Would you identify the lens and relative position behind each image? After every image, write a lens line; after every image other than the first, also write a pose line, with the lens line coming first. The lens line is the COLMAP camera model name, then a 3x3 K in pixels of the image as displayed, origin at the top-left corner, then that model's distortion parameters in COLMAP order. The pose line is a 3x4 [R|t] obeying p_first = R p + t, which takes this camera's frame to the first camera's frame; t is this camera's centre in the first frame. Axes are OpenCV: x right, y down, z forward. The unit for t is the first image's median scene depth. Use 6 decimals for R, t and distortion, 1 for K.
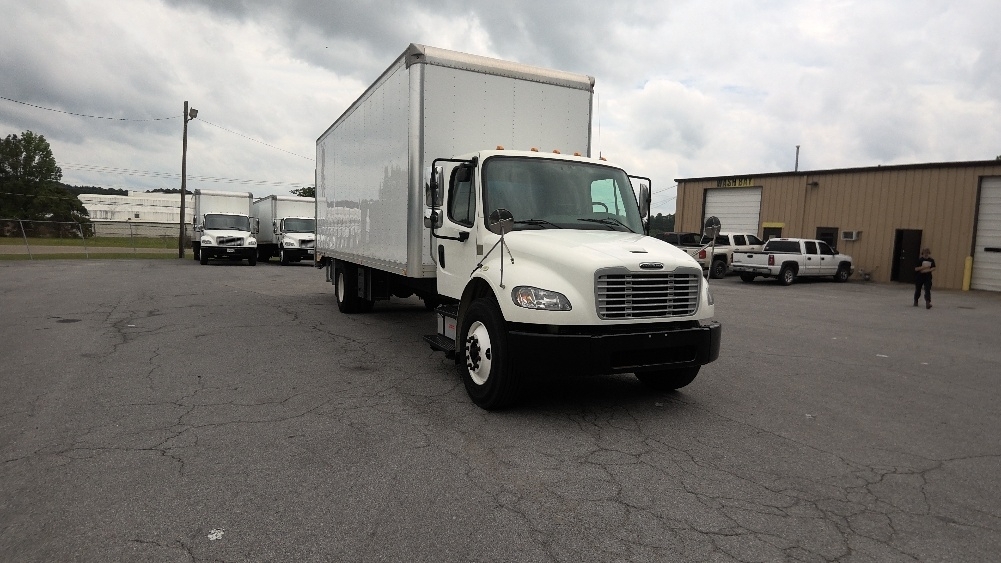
lens RADIAL K [[592.7, 0, 501.5], [0, 592.7, 293.6], [0, 0, 1]] dist [-0.000149, -0.000019]
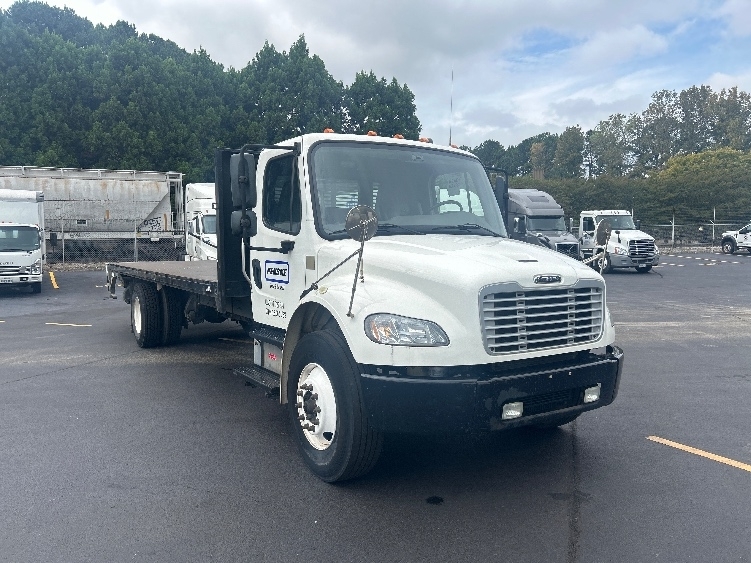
lens RADIAL K [[577.6, 0, 376.4], [0, 577.6, 289.2], [0, 0, 1]] dist [0.002405, 0.001576]
pose [[0.993200, -0.034011, 0.111344, -0.040578], [0.036596, 0.999104, -0.021261, -0.025153], [-0.110521, 0.025191, 0.993554, 0.290204]]
